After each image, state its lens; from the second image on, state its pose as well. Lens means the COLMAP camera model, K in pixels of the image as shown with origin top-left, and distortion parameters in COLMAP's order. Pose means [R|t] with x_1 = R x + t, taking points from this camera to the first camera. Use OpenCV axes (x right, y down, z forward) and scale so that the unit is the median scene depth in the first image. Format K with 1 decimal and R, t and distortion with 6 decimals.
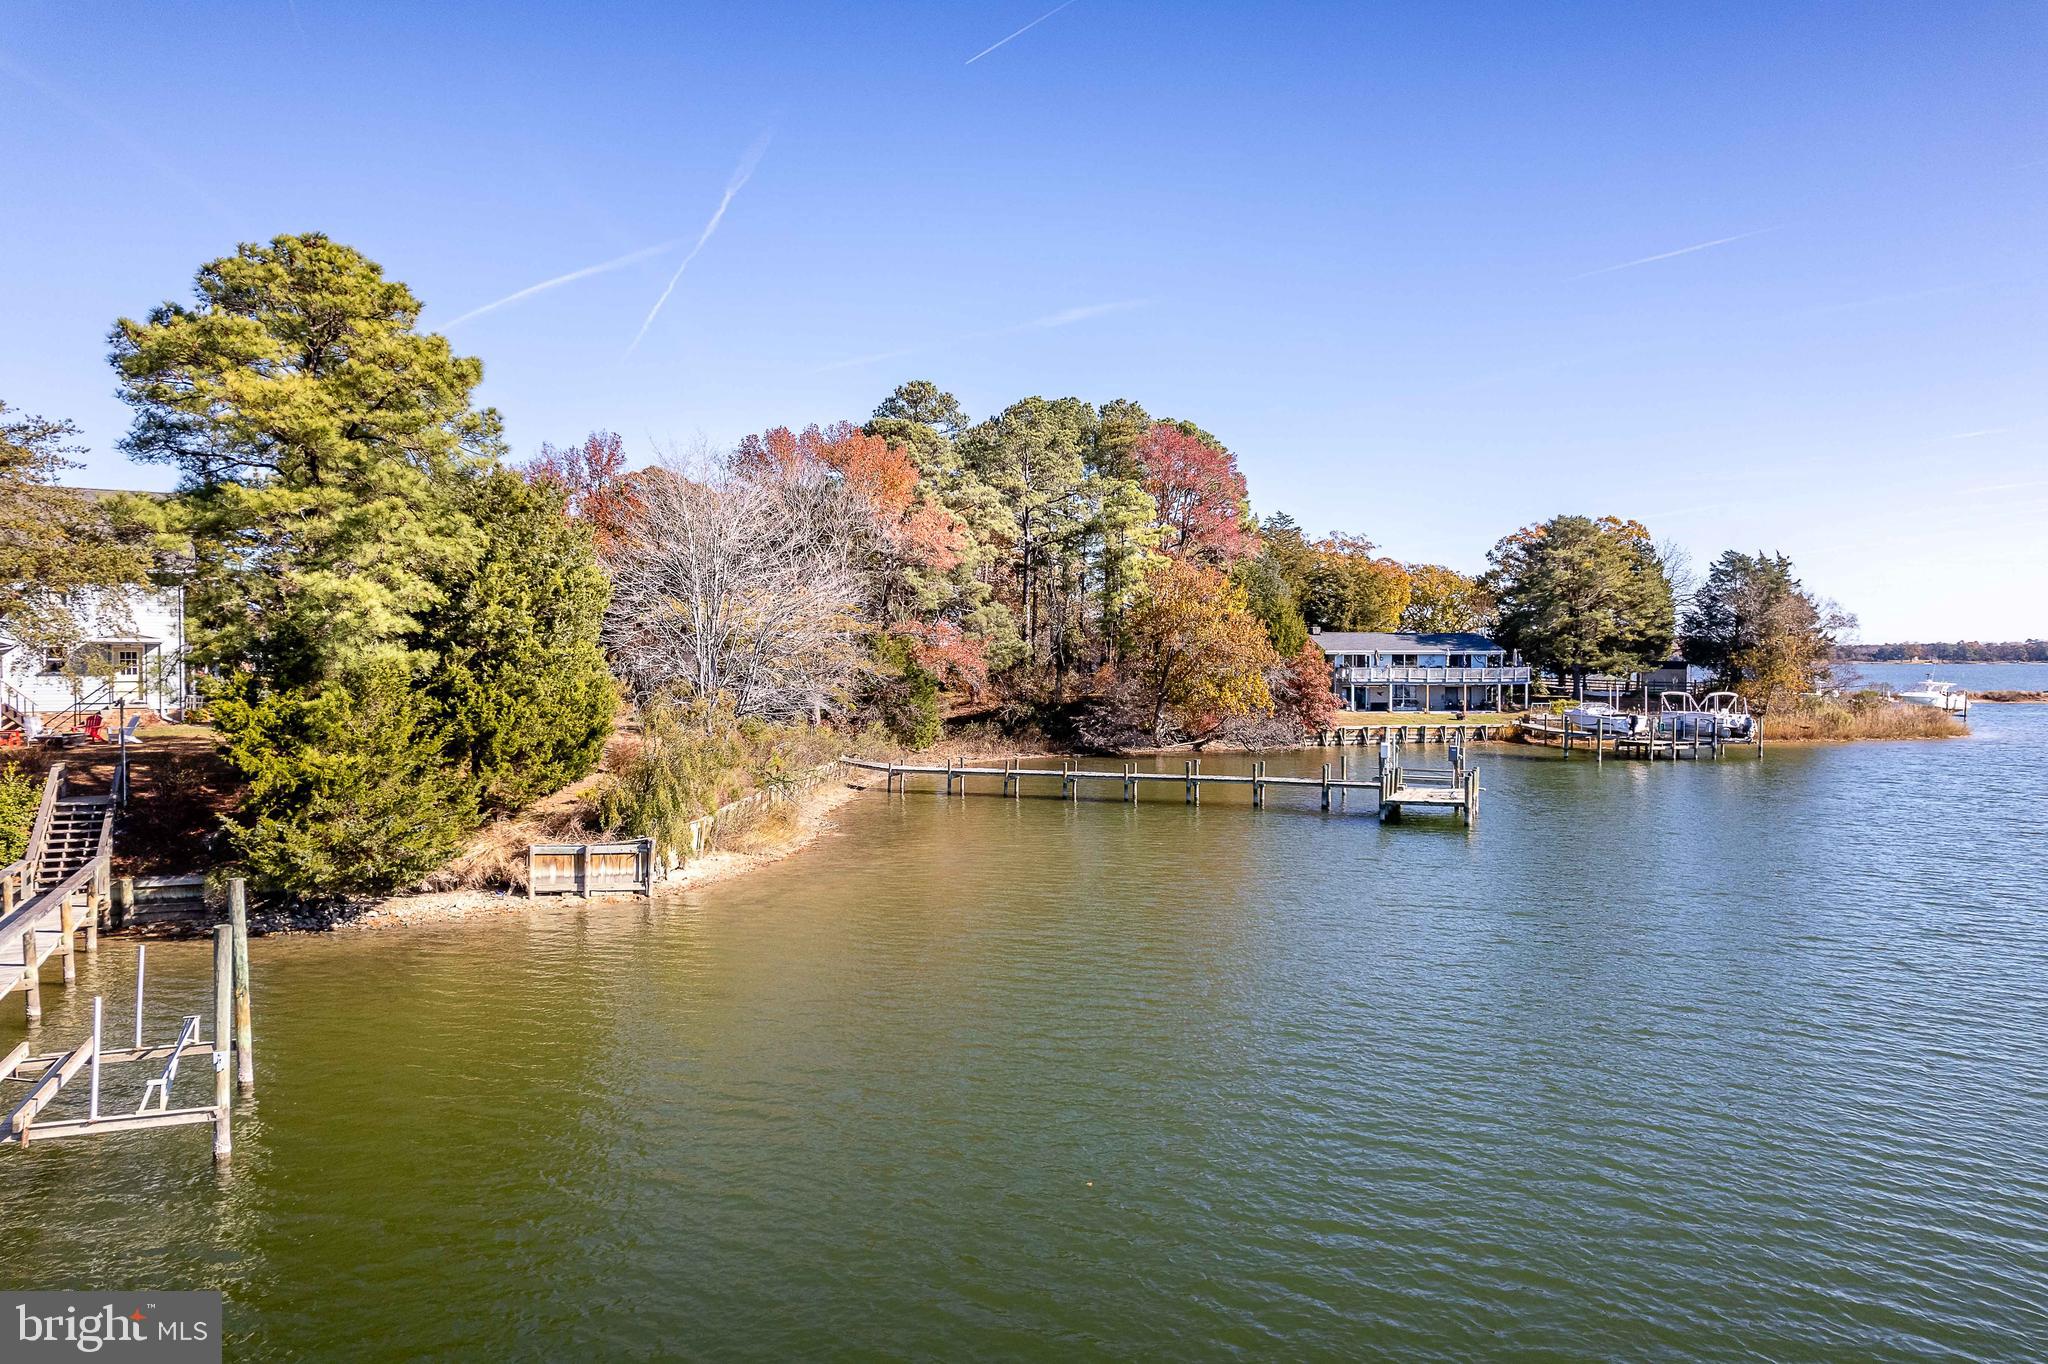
lens RADIAL K [[1315.4, 0, 1030.5], [0, 1315.4, 711.7], [0, 0, 1]] dist [-0.052061, 0.054175]
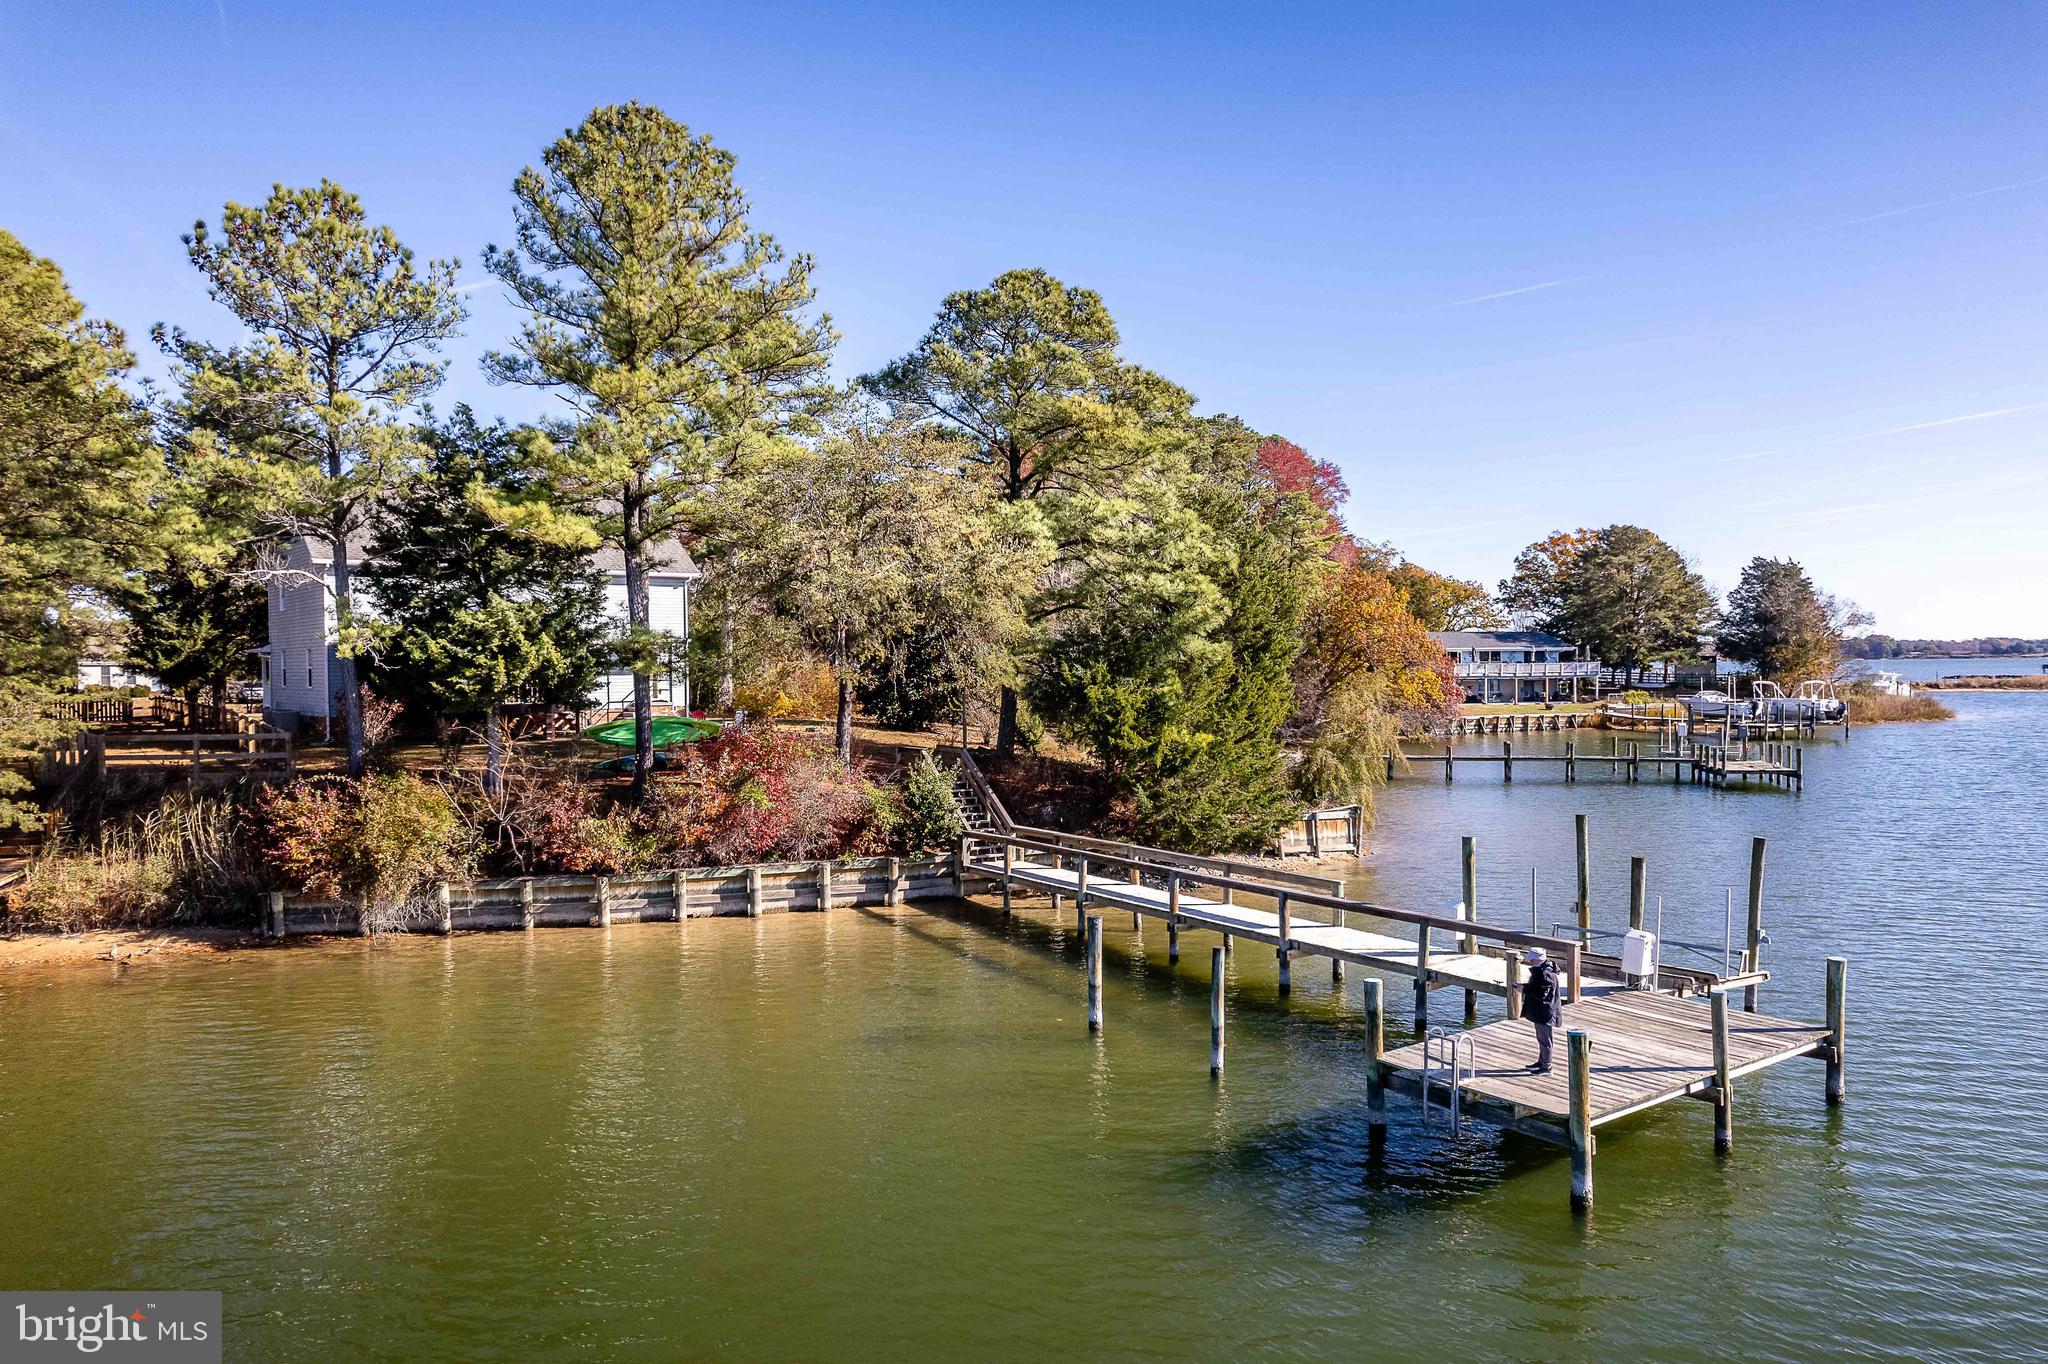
lens RADIAL K [[1315.4, 0, 1030.2], [0, 1315.4, 696.5], [0, 0, 1]] dist [-0.052061, 0.054175]
pose [[0.990889, -0.012228, 0.134121, -0.249839], [0.014356, 0.999786, -0.014911, 0.005052], [-0.133910, 0.016700, 0.990853, -0.034620]]
